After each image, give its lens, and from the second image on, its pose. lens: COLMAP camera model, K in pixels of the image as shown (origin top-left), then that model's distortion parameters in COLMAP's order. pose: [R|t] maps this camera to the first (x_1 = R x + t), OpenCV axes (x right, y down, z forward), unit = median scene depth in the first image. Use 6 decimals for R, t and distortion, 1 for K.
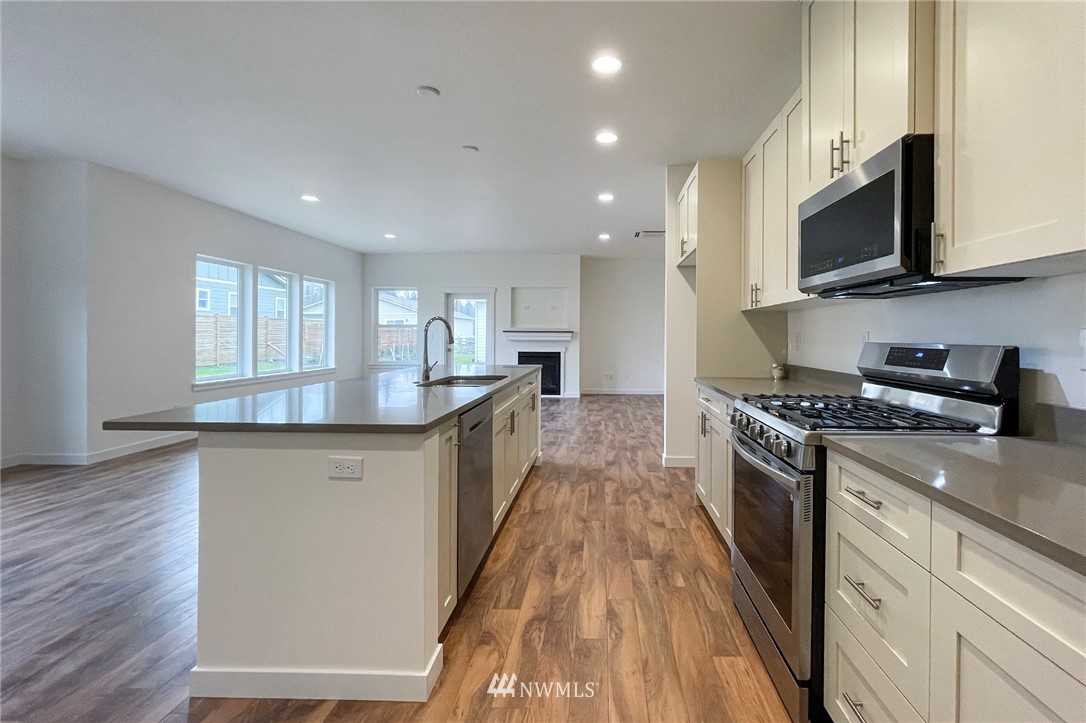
lens RADIAL K [[482.0, 0, 588.1], [0, 482.0, 338.9], [0, 0, 1]] dist [0.000656, -0.000093]
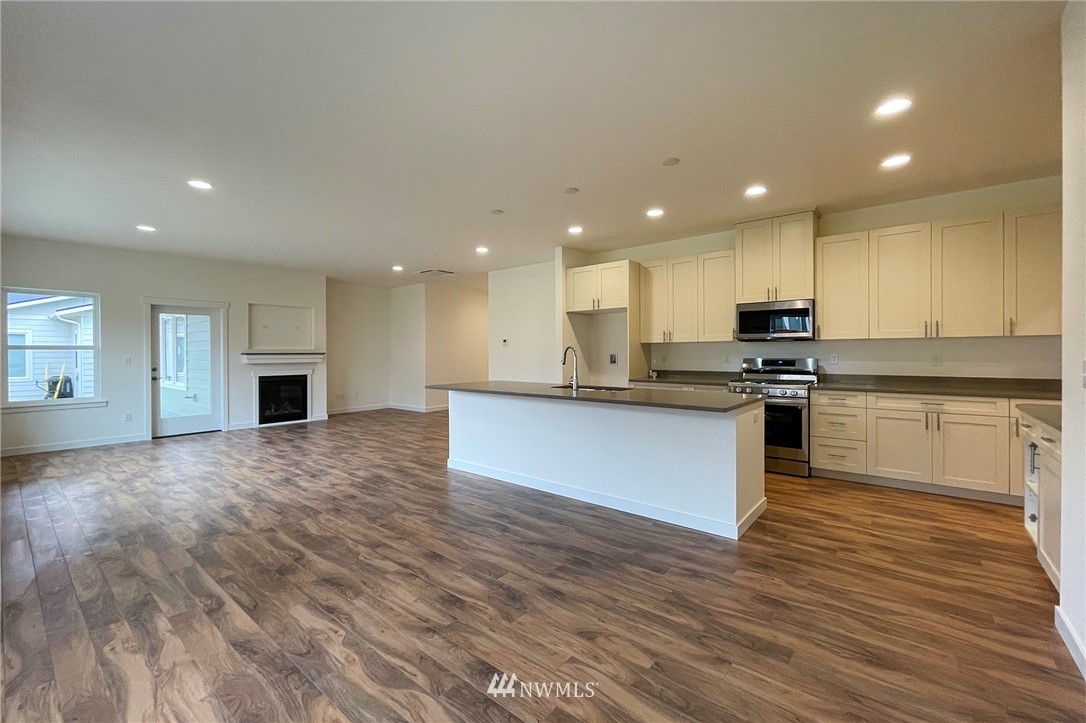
lens RADIAL K [[449.3, 0, 543.2], [0, 449.3, 350.6], [0, 0, 1]] dist [0.001427, 0.000212]
pose [[0.617164, -0.008449, 0.786789, -0.470598], [0.014777, 0.999890, -0.000854, -0.012494], [-0.786695, 0.012153, 0.617222, 0.075702]]
